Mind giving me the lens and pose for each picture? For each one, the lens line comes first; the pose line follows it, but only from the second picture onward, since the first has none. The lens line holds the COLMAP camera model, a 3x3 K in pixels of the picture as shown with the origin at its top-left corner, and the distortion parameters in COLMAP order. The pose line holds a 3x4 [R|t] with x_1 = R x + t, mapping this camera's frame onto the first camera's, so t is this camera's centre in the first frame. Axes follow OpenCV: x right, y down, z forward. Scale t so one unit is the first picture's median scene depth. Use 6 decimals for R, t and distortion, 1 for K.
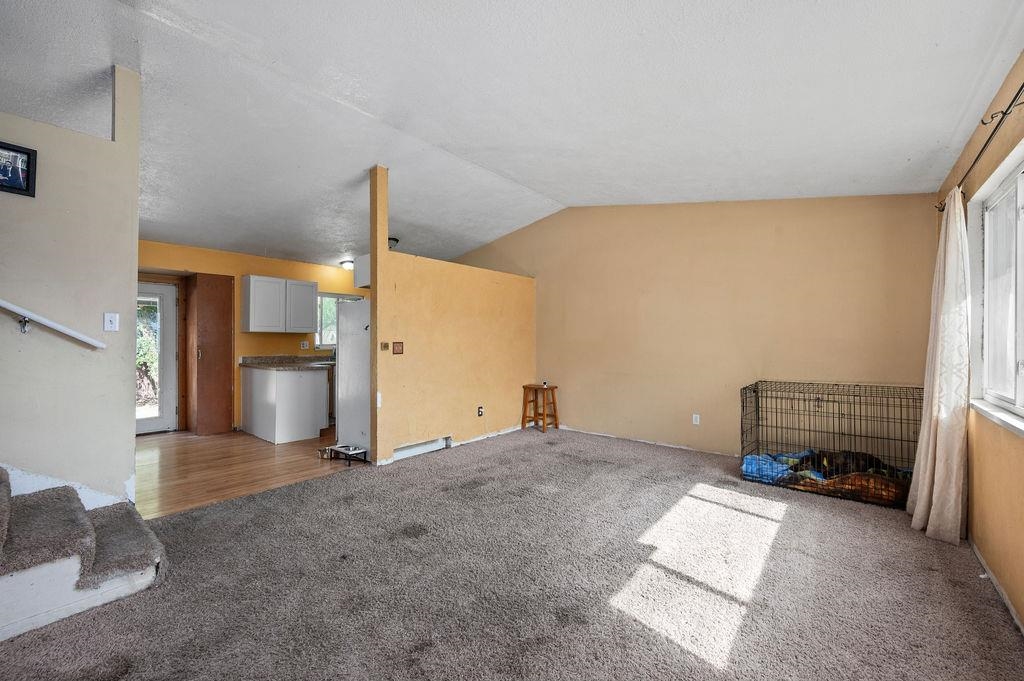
lens RADIAL K [[419.4, 0, 513.0], [0, 419.4, 342.5], [0, 0, 1]] dist [0.001345, -0.000017]
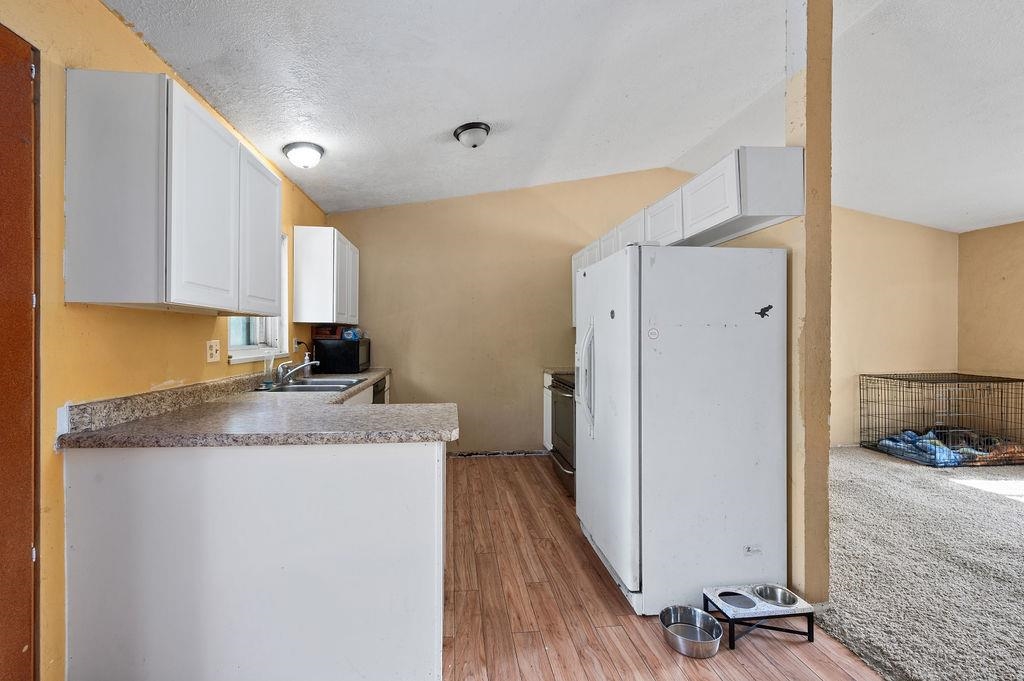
lens RADIAL K [[419.4, 0, 507.5], [0, 419.4, 338.6], [0, 0, 1]] dist [0.001345, -0.000017]
pose [[0.697952, 0.002513, 0.716140, -0.645514], [-0.000975, 0.999996, -0.002558, -0.003129], [-0.716144, 0.001087, 0.697952, 0.659706]]
